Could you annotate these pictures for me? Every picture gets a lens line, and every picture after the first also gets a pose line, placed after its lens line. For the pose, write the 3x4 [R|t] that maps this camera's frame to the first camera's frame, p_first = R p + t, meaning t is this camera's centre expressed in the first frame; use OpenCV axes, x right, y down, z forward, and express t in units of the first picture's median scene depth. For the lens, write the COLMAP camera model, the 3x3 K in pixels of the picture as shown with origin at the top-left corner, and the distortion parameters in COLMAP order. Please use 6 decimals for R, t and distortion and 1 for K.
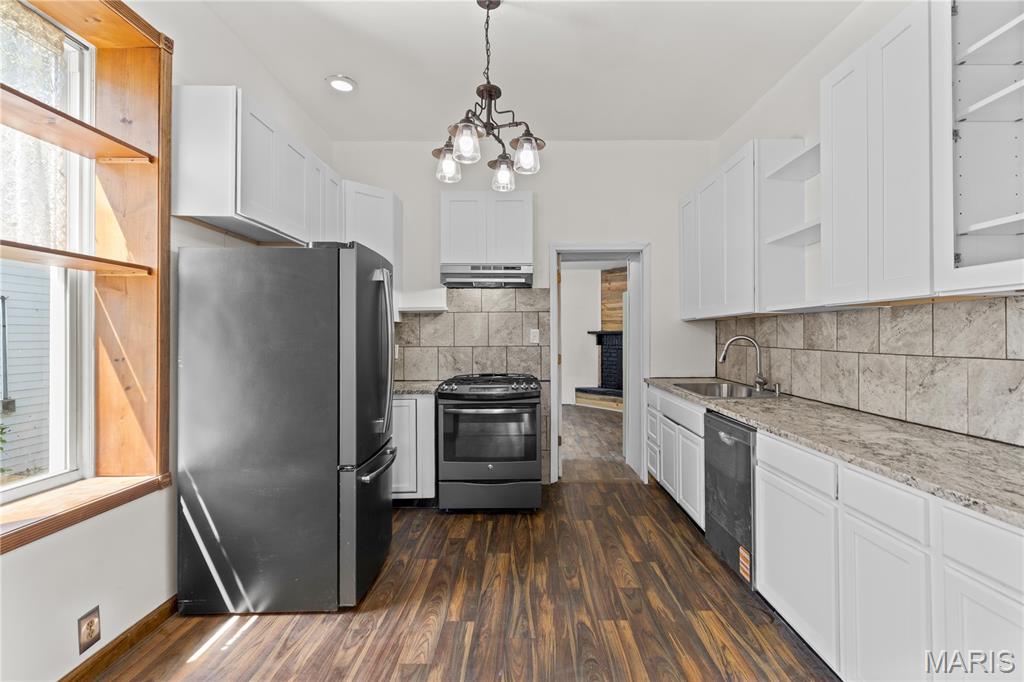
lens RADIAL K [[466.9, 0, 526.1], [0, 466.9, 335.5], [0, 0, 1]] dist [-0.002179, -0.000089]
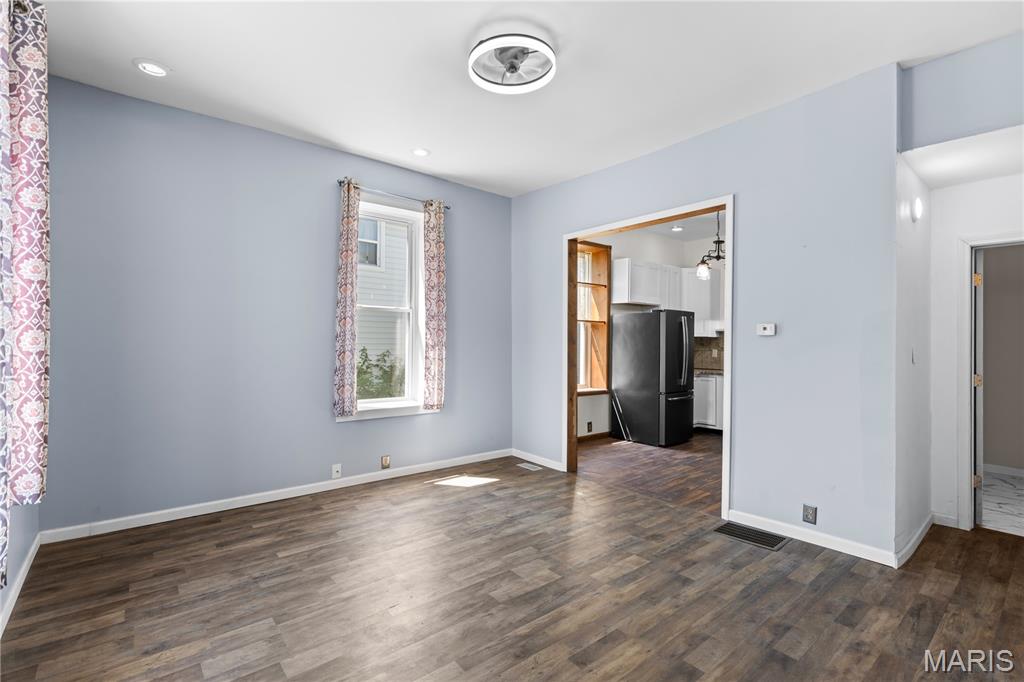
lens RADIAL K [[466.9, 0, 516.4], [0, 466.9, 336.6], [0, 0, 1]] dist [-0.002179, -0.000089]
pose [[0.638795, -0.000569, -0.769377, 1.098742], [-0.010186, 0.999906, -0.009197, -0.011059], [0.769309, 0.013712, 0.638729, -1.306342]]
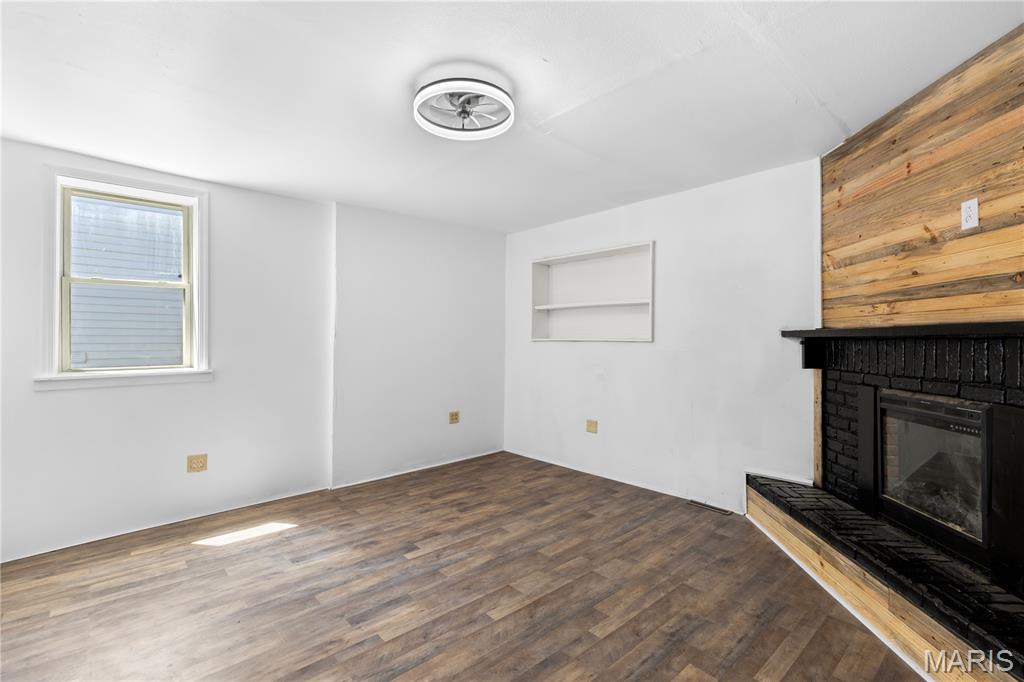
lens RADIAL K [[466.9, 0, 514.3], [0, 466.9, 332.7], [0, 0, 1]] dist [-0.002179, -0.000089]
pose [[0.662479, 0.000897, -0.749080, 0.992865], [-0.011556, 0.999893, -0.009022, -0.003609], [0.748991, 0.014633, 0.662418, 2.166290]]
